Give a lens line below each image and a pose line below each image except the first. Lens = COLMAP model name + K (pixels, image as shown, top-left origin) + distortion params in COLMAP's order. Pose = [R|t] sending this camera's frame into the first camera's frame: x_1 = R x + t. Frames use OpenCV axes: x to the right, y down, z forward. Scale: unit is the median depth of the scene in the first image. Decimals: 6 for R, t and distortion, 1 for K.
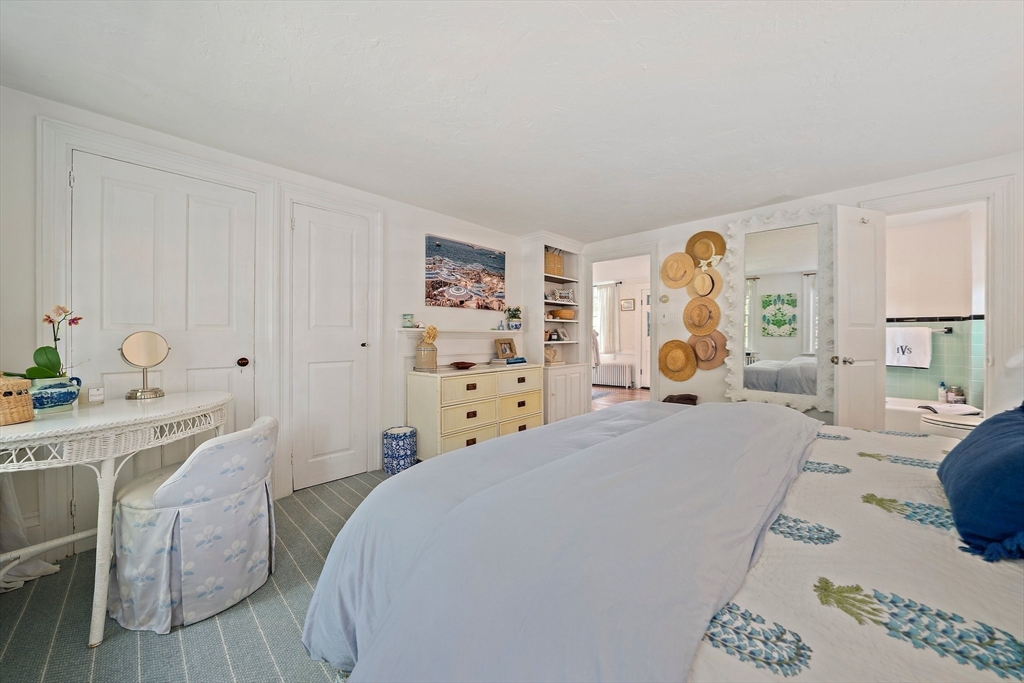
lens RADIAL K [[355.1, 0, 509.1], [0, 355.1, 337.8], [0, 0, 1]] dist [-0.010736, 0.000153]
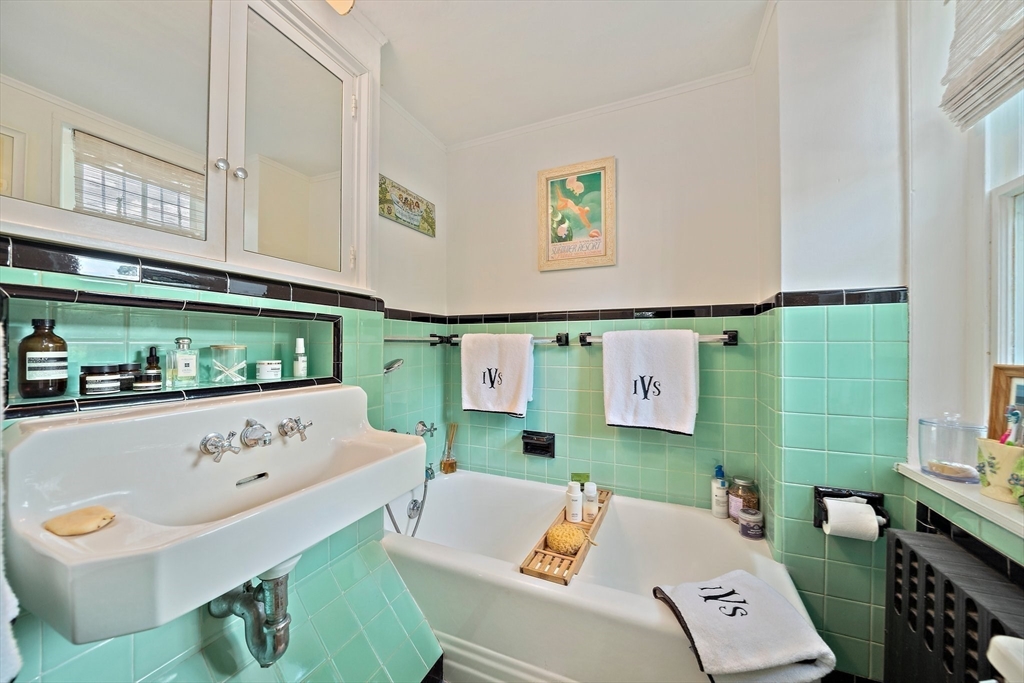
lens RADIAL K [[355.1, 0, 517.9], [0, 355.1, 341.9], [0, 0, 1]] dist [-0.010736, 0.000153]
pose [[0.941874, -0.001077, 0.335964, 0.883551], [0.000268, 0.999997, 0.002455, -0.017725], [-0.335966, -0.002222, 0.941872, 0.693360]]
